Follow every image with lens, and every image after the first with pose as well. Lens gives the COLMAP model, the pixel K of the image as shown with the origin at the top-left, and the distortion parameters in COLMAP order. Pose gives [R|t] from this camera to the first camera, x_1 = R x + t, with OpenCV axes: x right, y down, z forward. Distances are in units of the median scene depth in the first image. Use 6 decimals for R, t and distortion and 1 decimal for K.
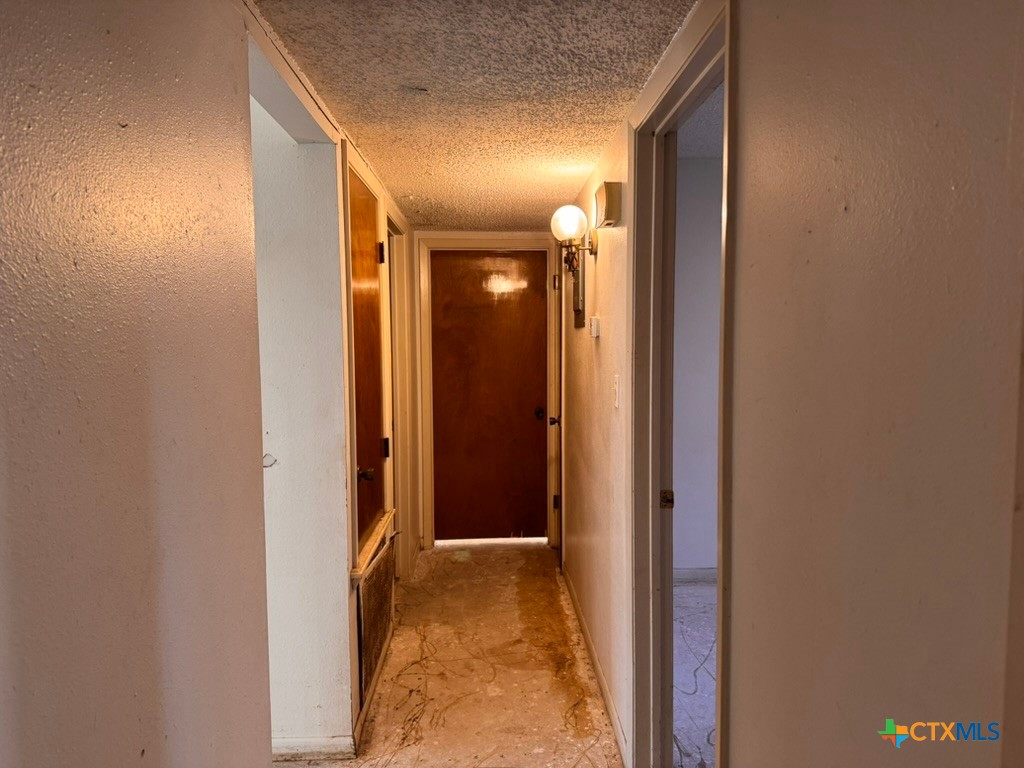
lens RADIAL K [[720.1, 0, 511.9], [0, 720.1, 383.0], [0, 0, 1]] dist [0.068581, -0.071870]
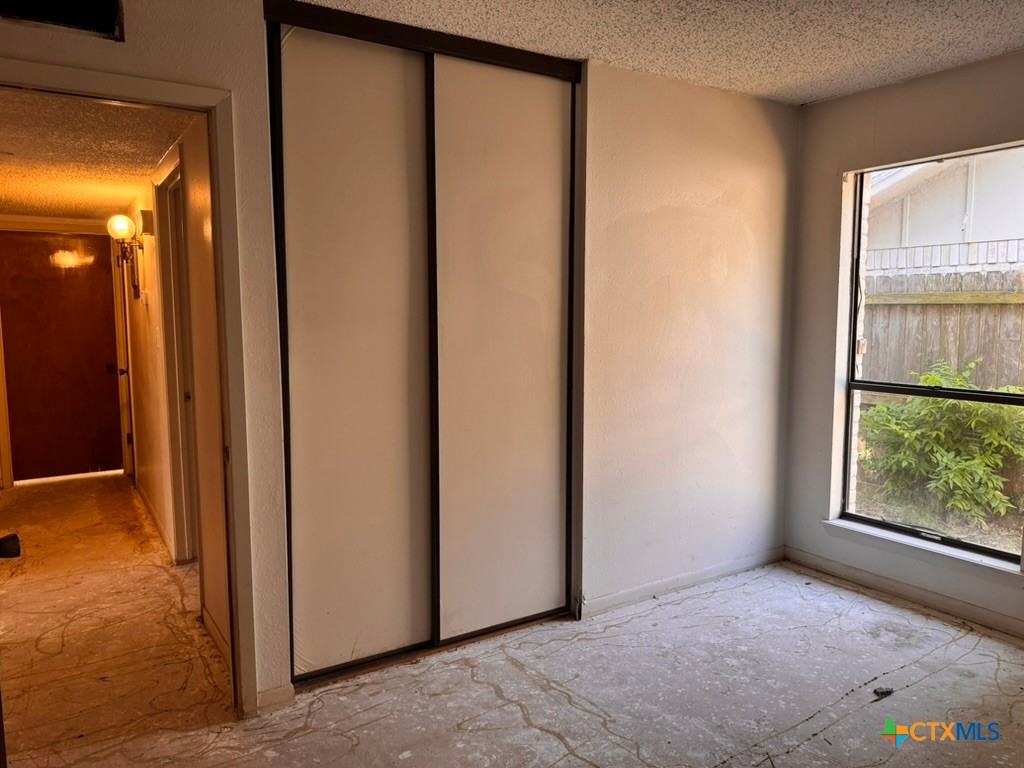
lens RADIAL K [[720.1, 0, 488.9], [0, 720.1, 389.2], [0, 0, 1]] dist [0.068581, -0.071870]
pose [[0.873951, -0.048202, 0.483617, -0.001851], [0.025722, 0.998262, 0.053014, 0.041891], [-0.485332, -0.033892, 0.873673, -0.573020]]
